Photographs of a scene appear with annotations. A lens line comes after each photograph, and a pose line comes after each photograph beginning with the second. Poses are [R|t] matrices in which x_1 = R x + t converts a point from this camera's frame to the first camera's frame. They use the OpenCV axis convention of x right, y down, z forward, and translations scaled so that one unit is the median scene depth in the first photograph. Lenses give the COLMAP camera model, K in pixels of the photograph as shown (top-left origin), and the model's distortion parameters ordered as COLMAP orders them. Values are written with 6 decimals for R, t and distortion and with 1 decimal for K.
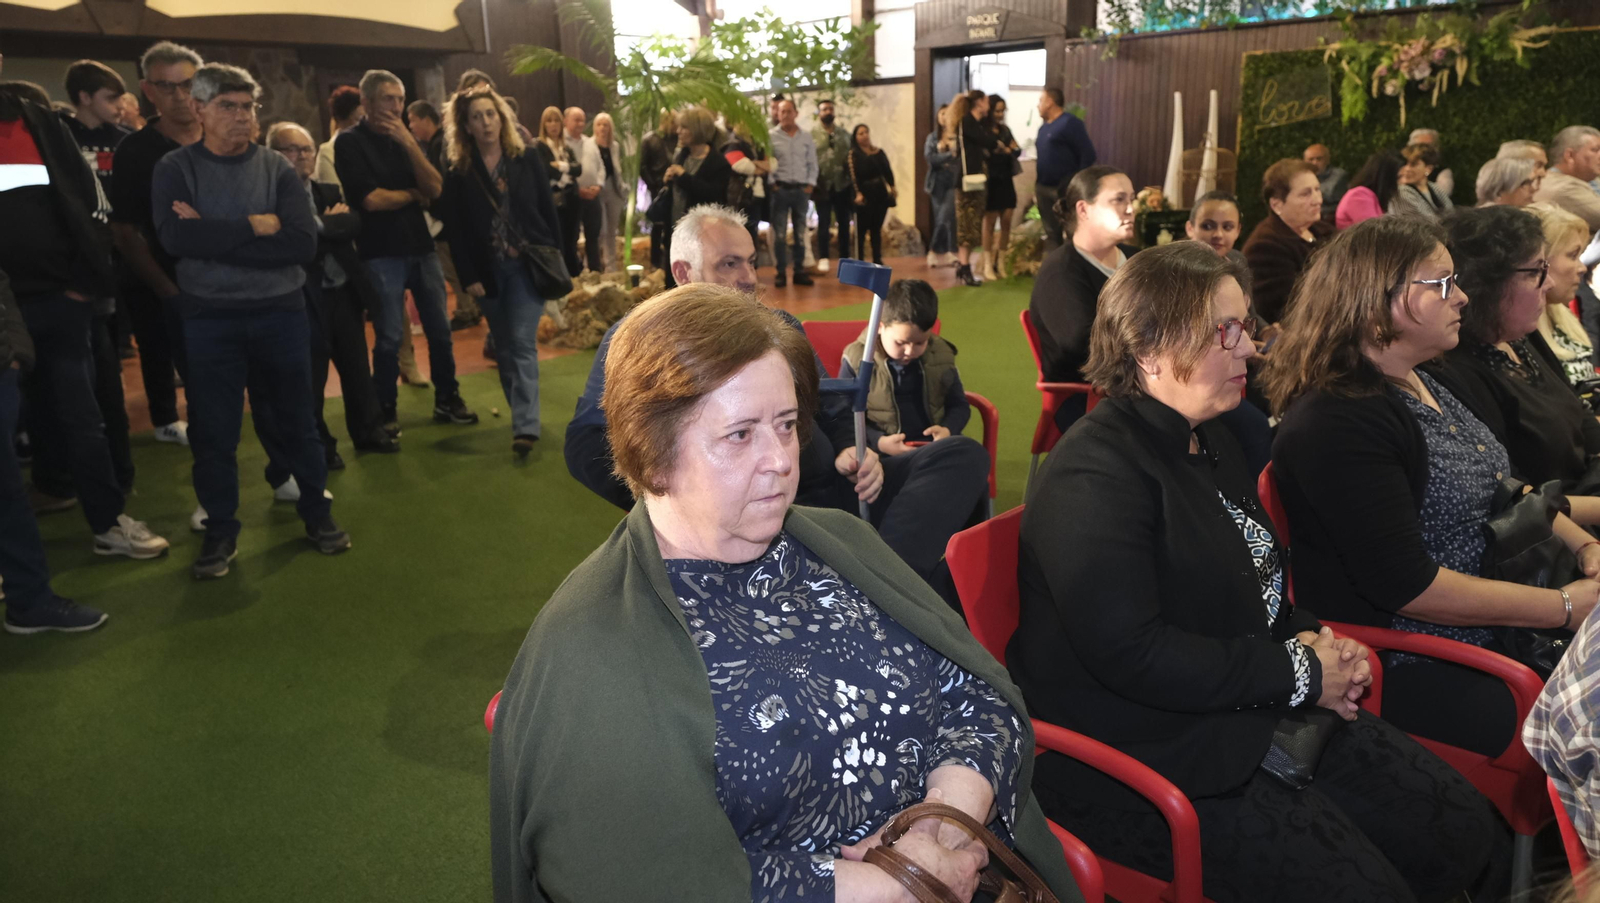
lens RADIAL K [[1082.5, 0, 808.5], [0, 1082.5, 458.3], [0, 0, 1]] dist [-0.014366, -0.002851]
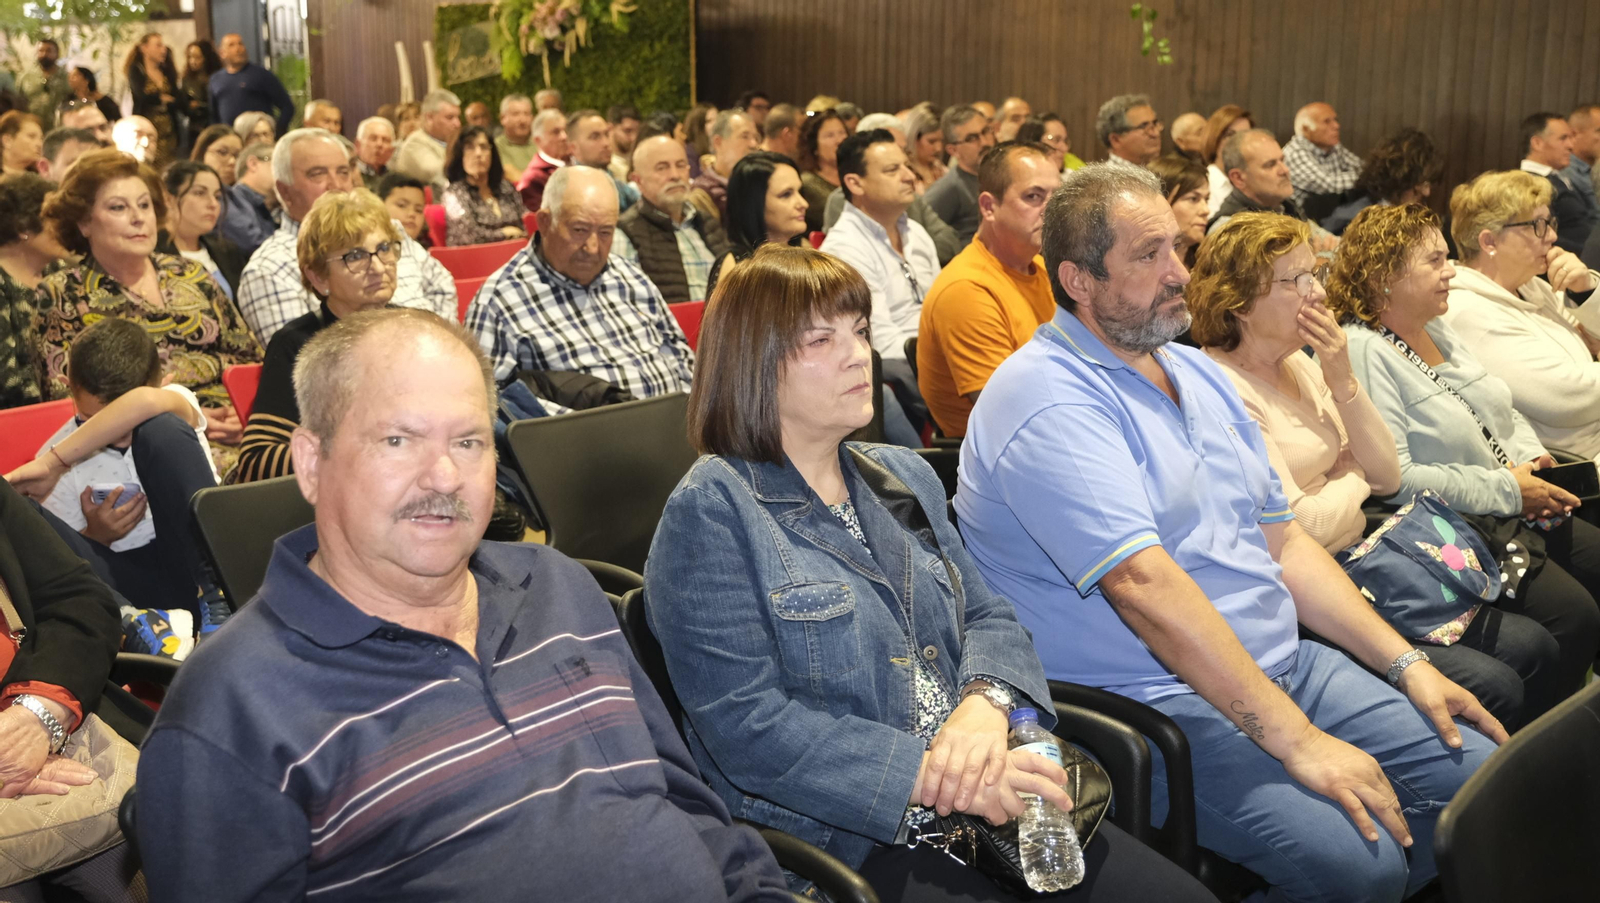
lens RADIAL K [[1712.8, 0, 804.4], [0, 1712.8, 420.9], [0, 0, 1]] dist [-0.008128, -0.011176]
pose [[0.988744, 0.000297, 0.149617, 1.366996], [0.013471, 0.995760, -0.090996, 0.330472], [-0.149009, 0.091988, 0.984548, -1.283241]]
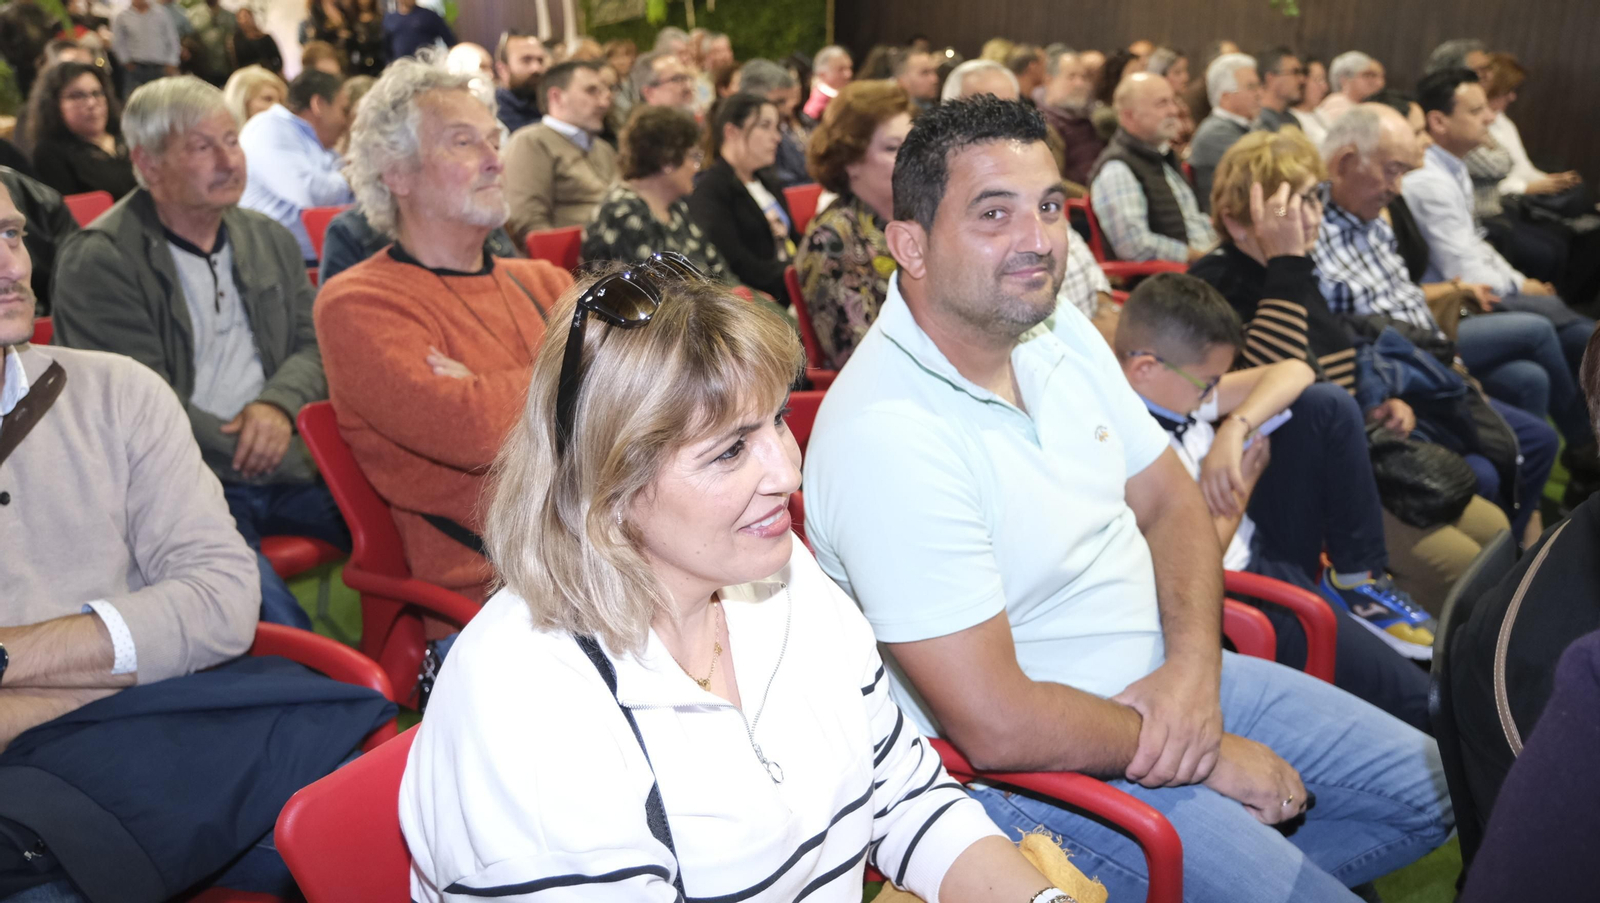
lens RADIAL K [[1285.6, 0, 800.0], [0, 1285.6, 451.5], [0, 0, 1]] dist [-0.004059, -0.010600]
pose [[0.968587, -0.035919, 0.246068, 0.781563], [0.029030, 0.999080, 0.031567, 0.241139], [-0.246975, -0.023433, 0.968738, -0.859301]]
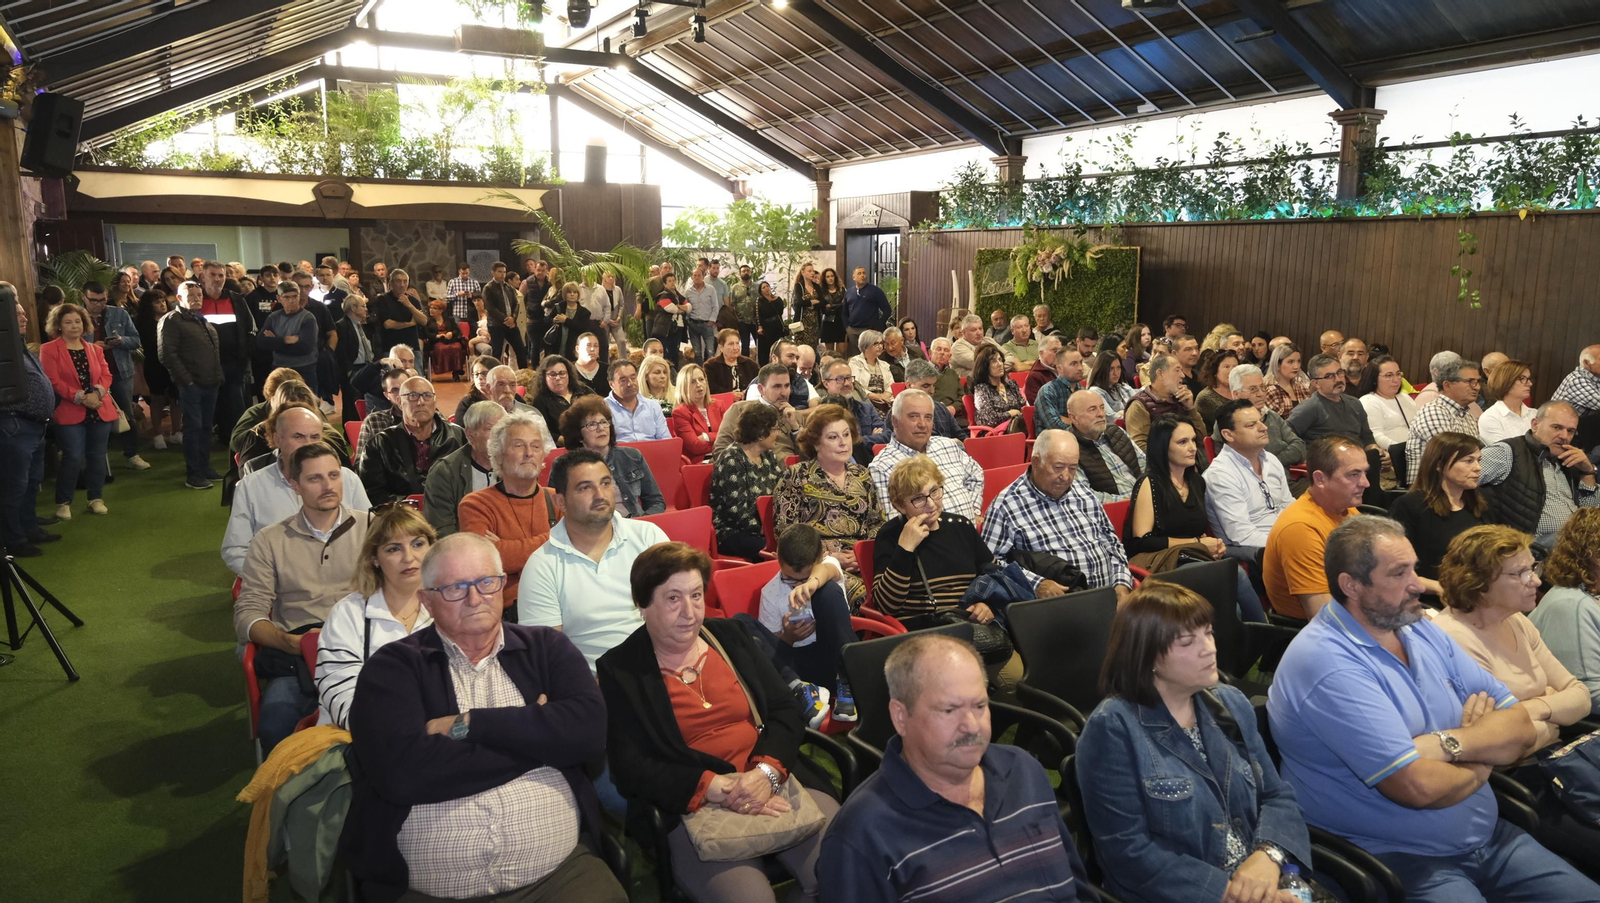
lens RADIAL K [[1089.2, 0, 795.9], [0, 1089.2, 446.6], [0, 0, 1]] dist [-0.043896, 0.033882]
pose [[0.975585, 0.064634, -0.209897, 1.358853], [-0.087219, 0.991139, -0.100186, 0.217886], [0.201562, 0.116047, 0.972577, -1.423526]]
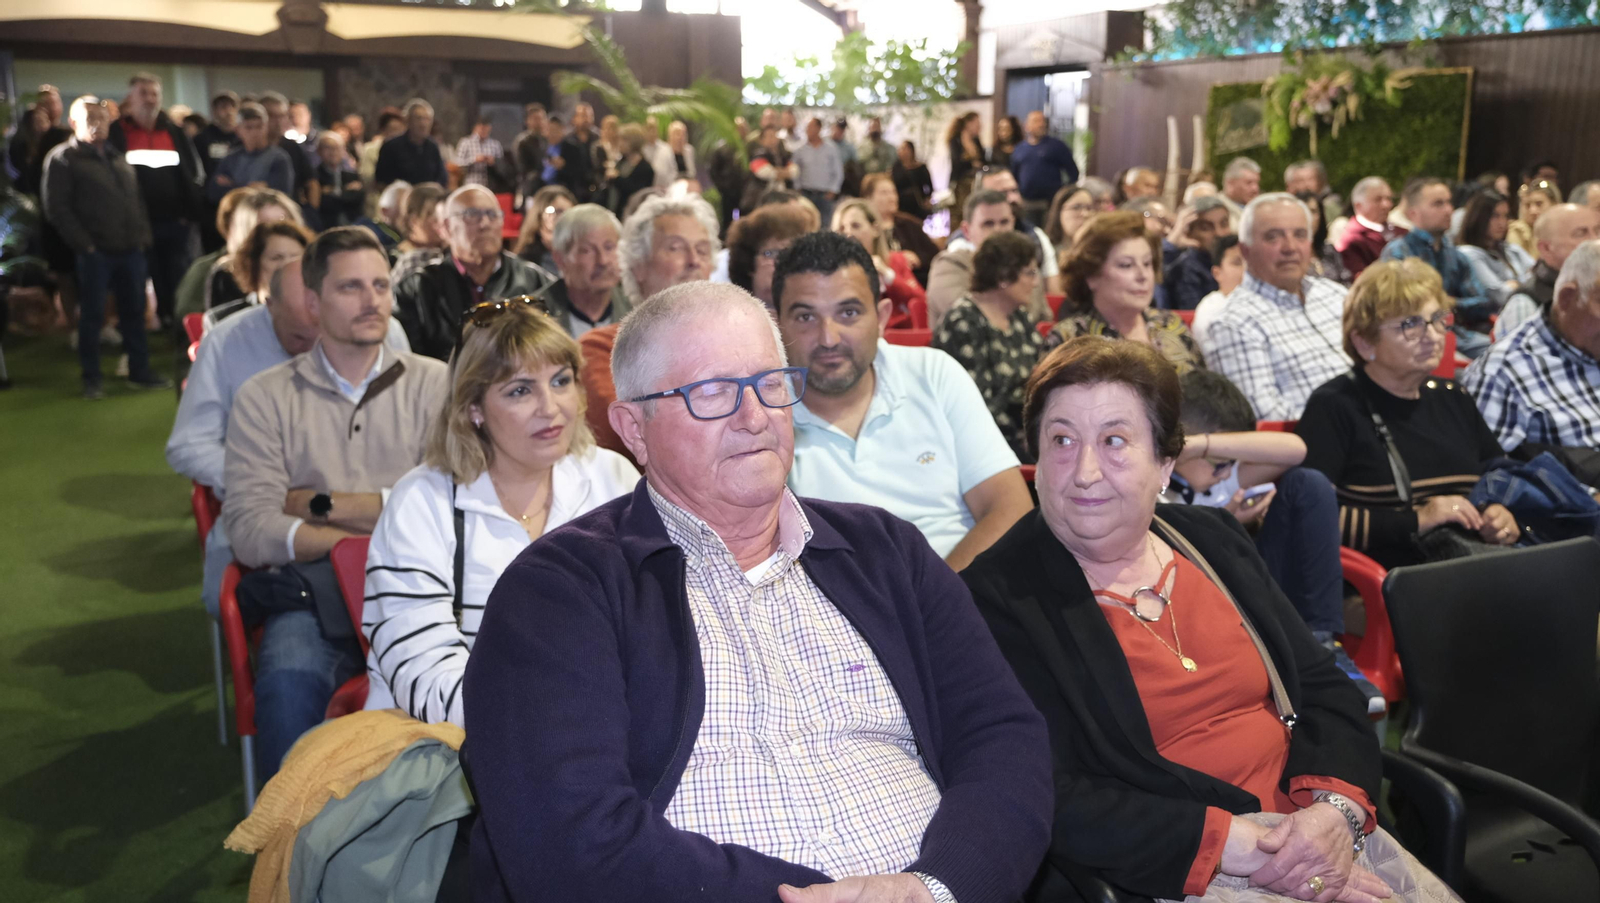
lens RADIAL K [[1409.1, 0, 796.7], [0, 1409.1, 444.6], [0, 0, 1]] dist [-0.001507, -0.016846]
pose [[0.960791, 0.084749, -0.264005, 1.123314], [-0.104611, 0.992574, -0.062082, 0.298768], [0.256783, 0.087265, 0.962521, -1.150917]]
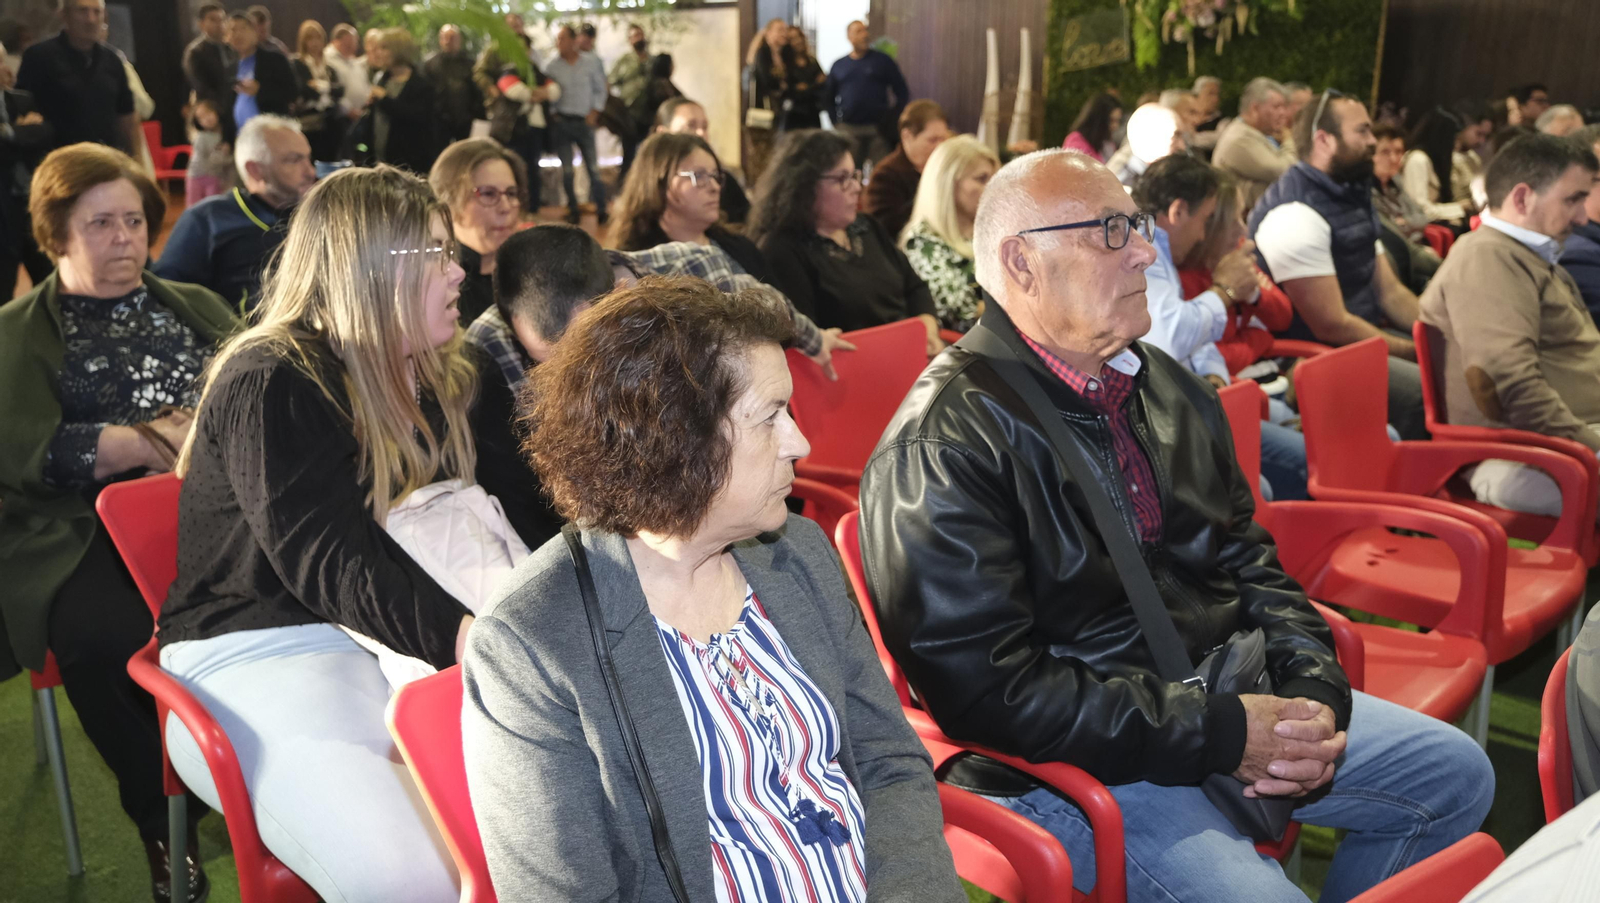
lens RADIAL K [[1330.2, 0, 800.0], [0, 1330.2, 451.5], [0, 0, 1]] dist [-0.030057, 0.002730]
pose [[0.997739, 0.017016, 0.065011, 0.315548], [-0.016654, 0.999843, -0.006115, 0.114509], [-0.065105, 0.005018, 0.997866, -0.421326]]
